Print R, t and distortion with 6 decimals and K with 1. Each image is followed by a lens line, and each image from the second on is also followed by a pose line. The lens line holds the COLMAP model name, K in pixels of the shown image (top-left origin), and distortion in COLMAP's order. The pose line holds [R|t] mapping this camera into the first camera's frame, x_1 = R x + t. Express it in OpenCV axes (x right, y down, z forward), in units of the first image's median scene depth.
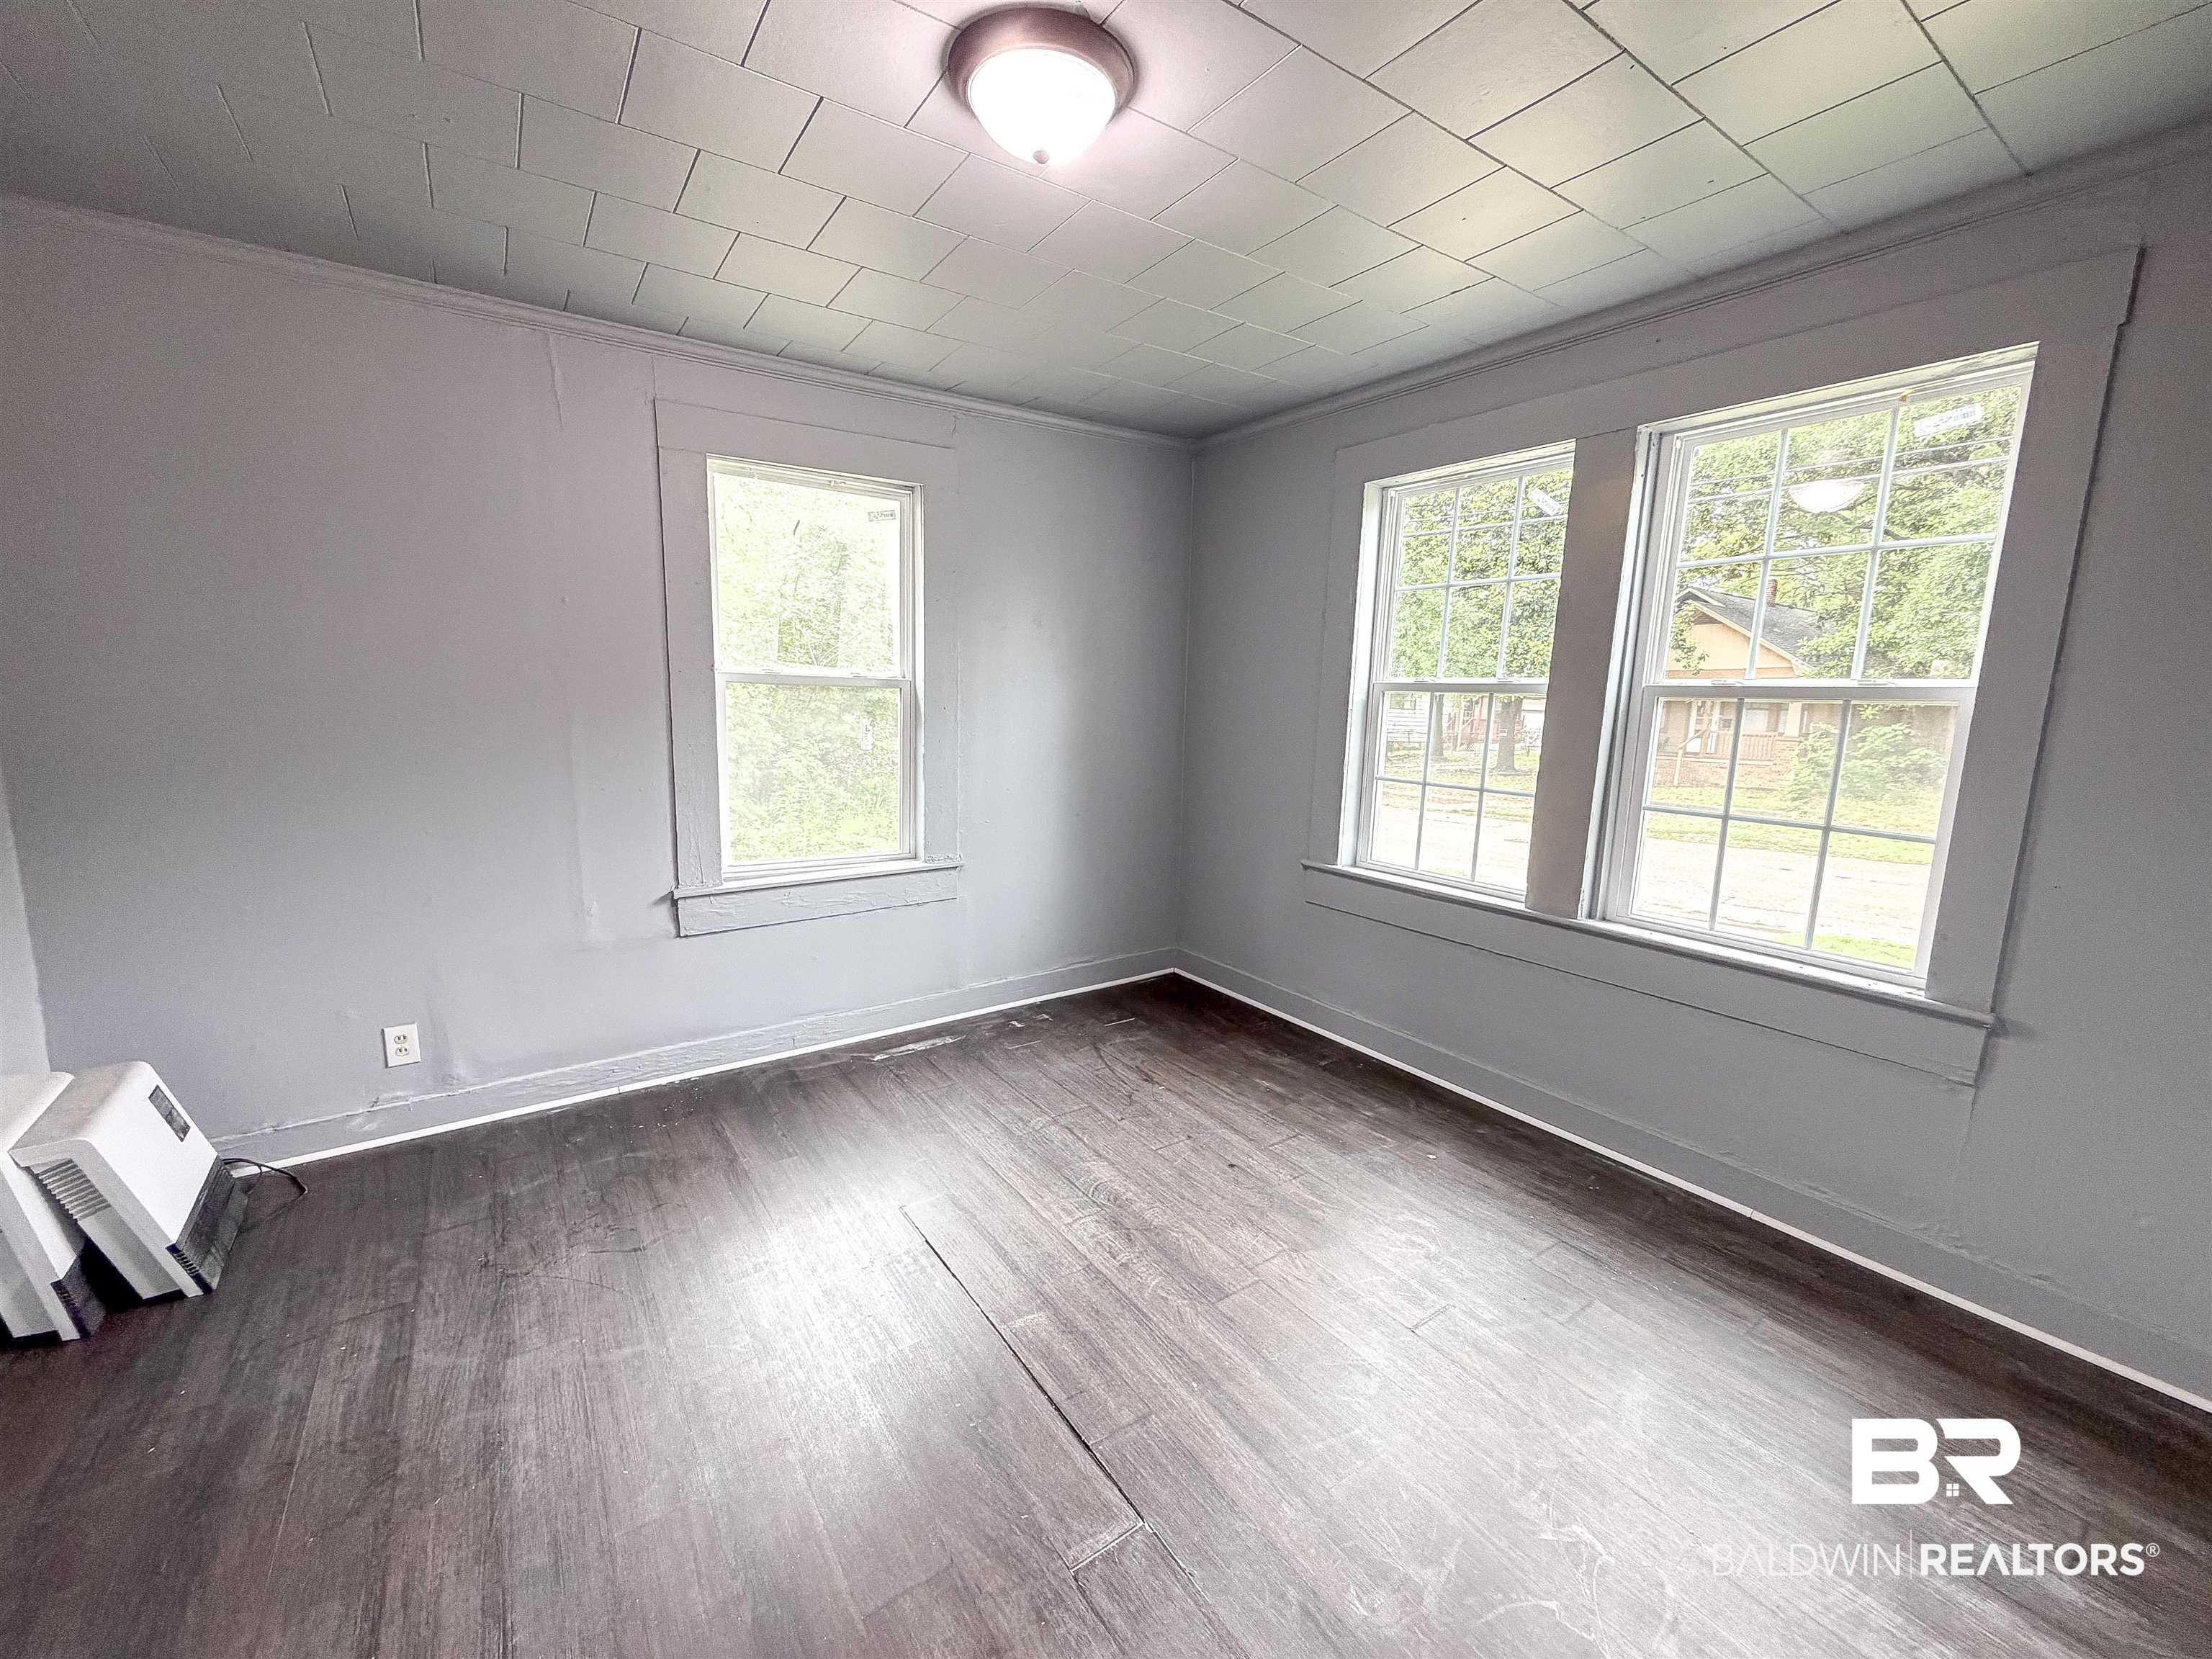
lens RADIAL K [[880.5, 0, 1099.1], [0, 880.5, 830.5], [0, 0, 1]] dist [-0.001318, 0.000355]
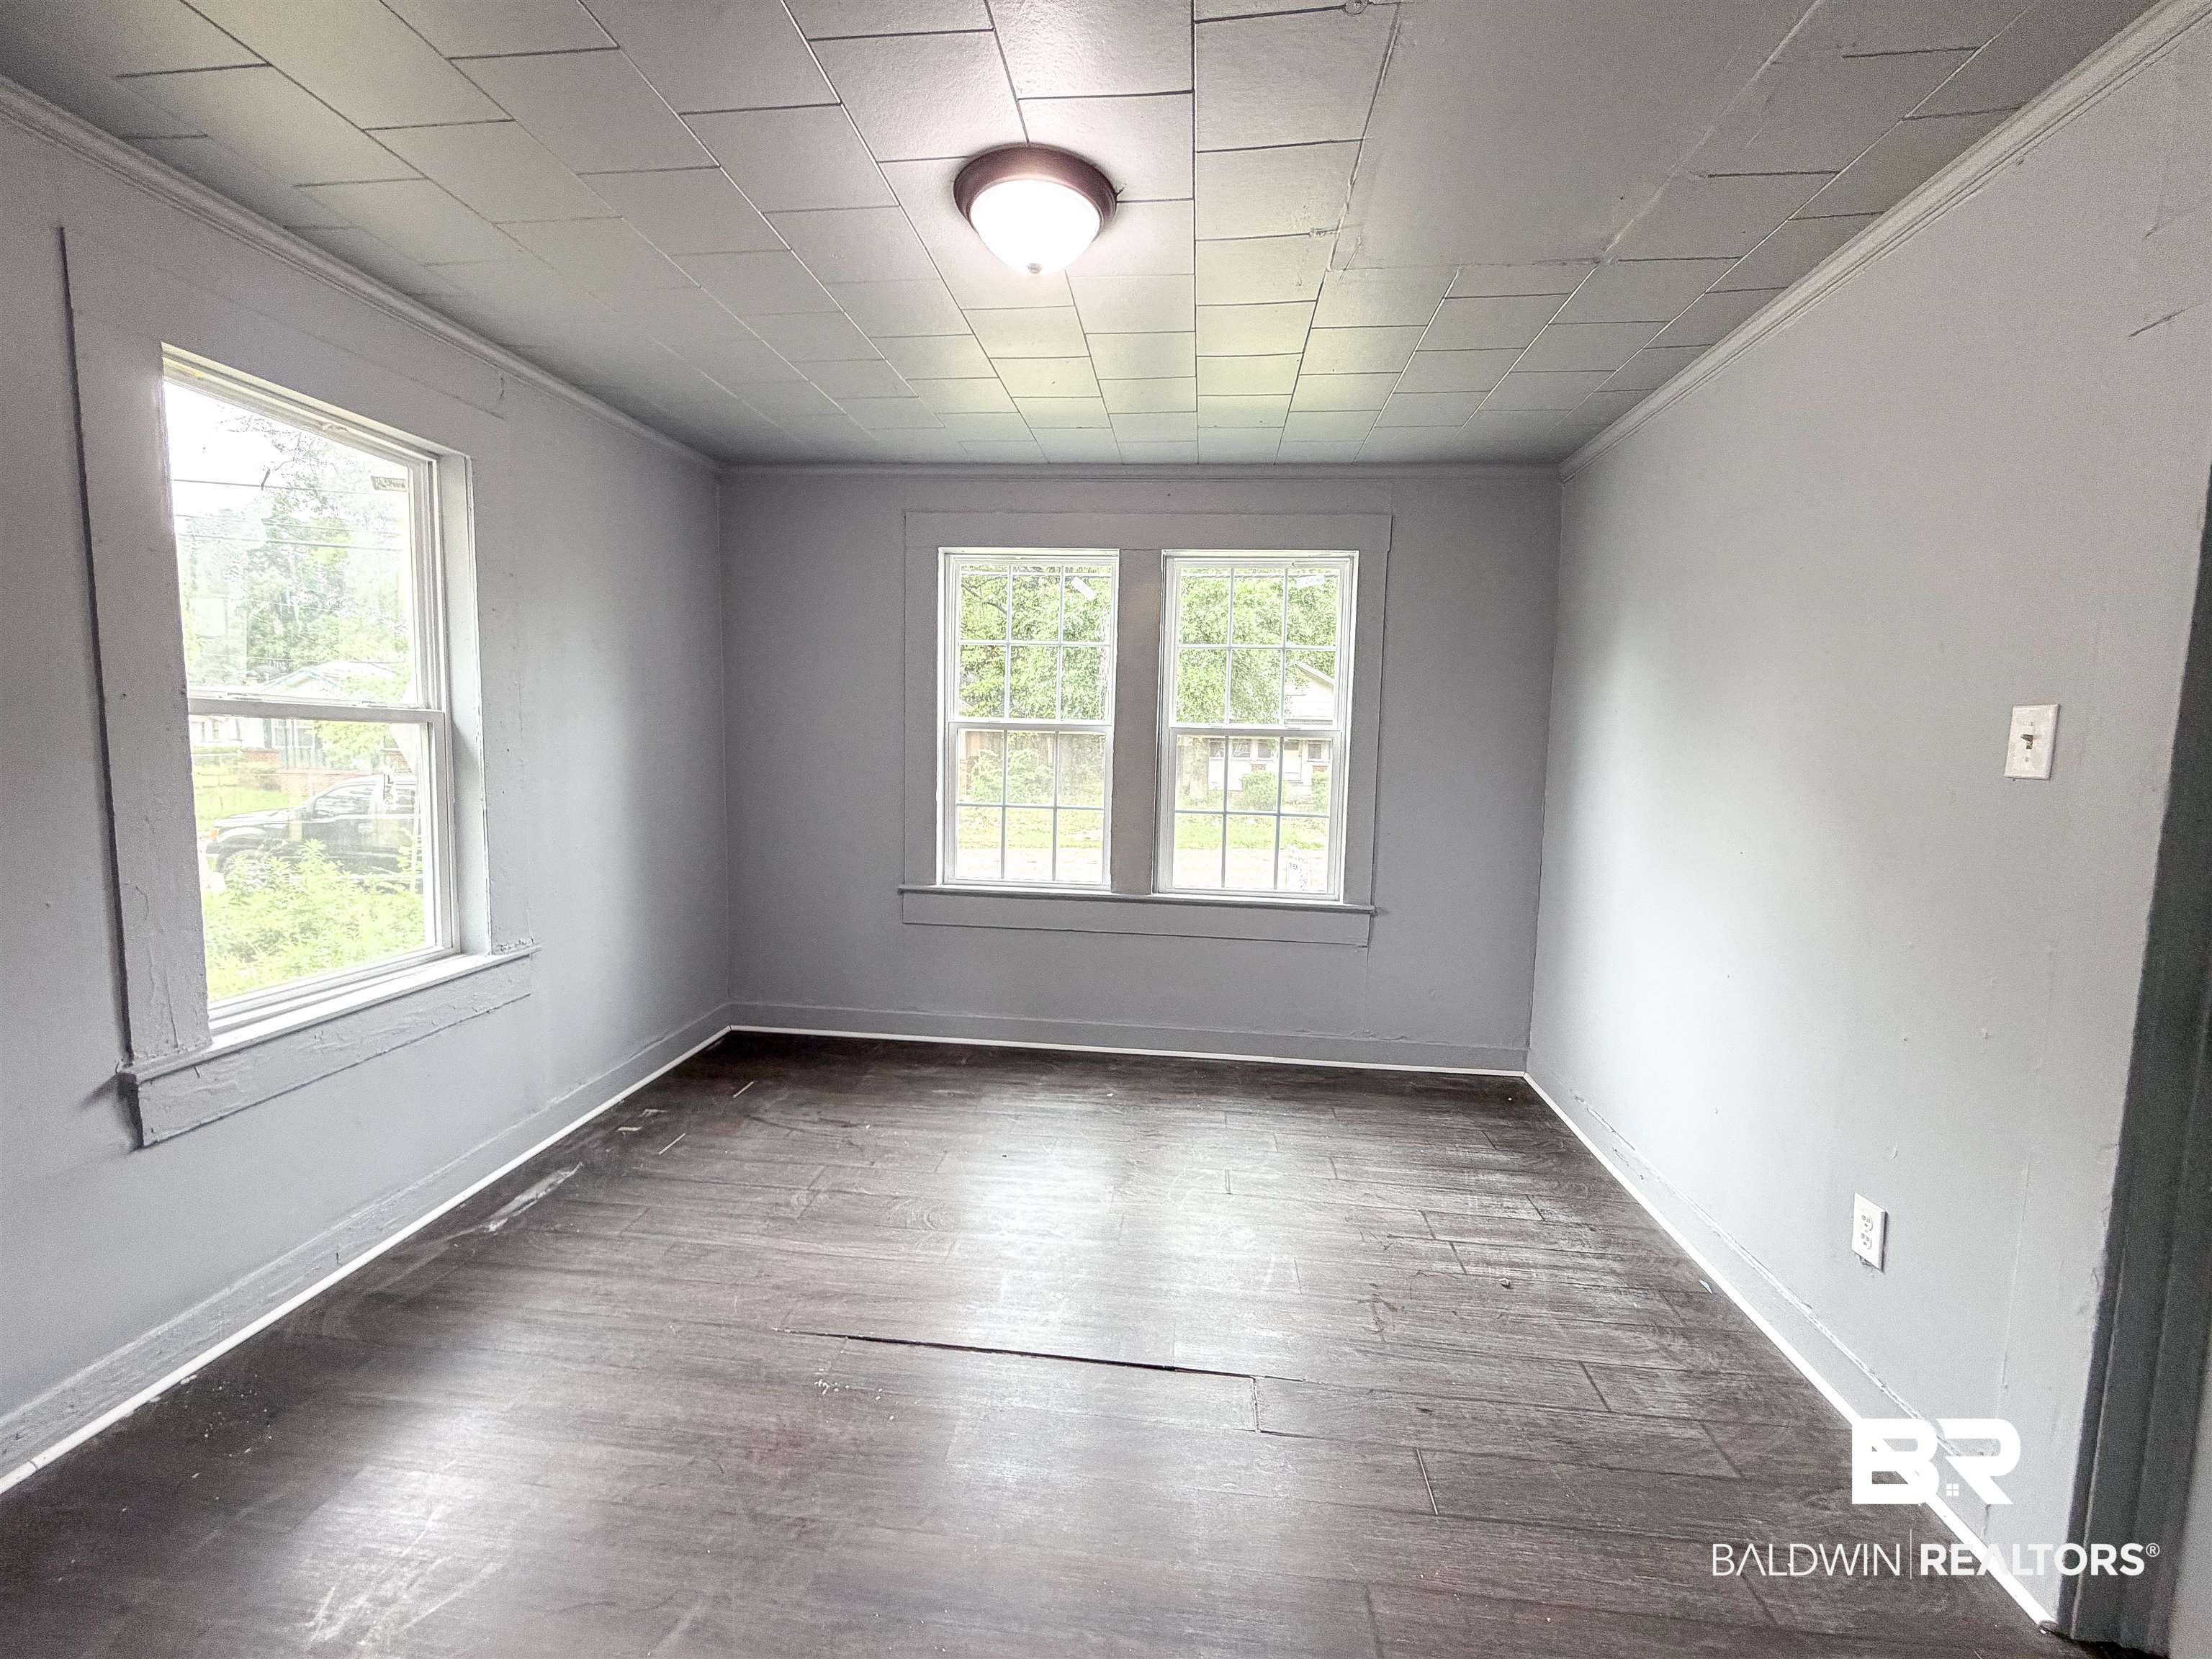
lens RADIAL K [[882.9, 0, 1100.1], [0, 882.9, 830.8], [0, 0, 1]] dist [0.000599, 0.000240]
pose [[0.651264, -0.084817, 0.754096, -0.461875], [0.110041, 0.993786, 0.016740, -0.026404], [-0.750830, 0.072080, 0.656550, 0.118930]]
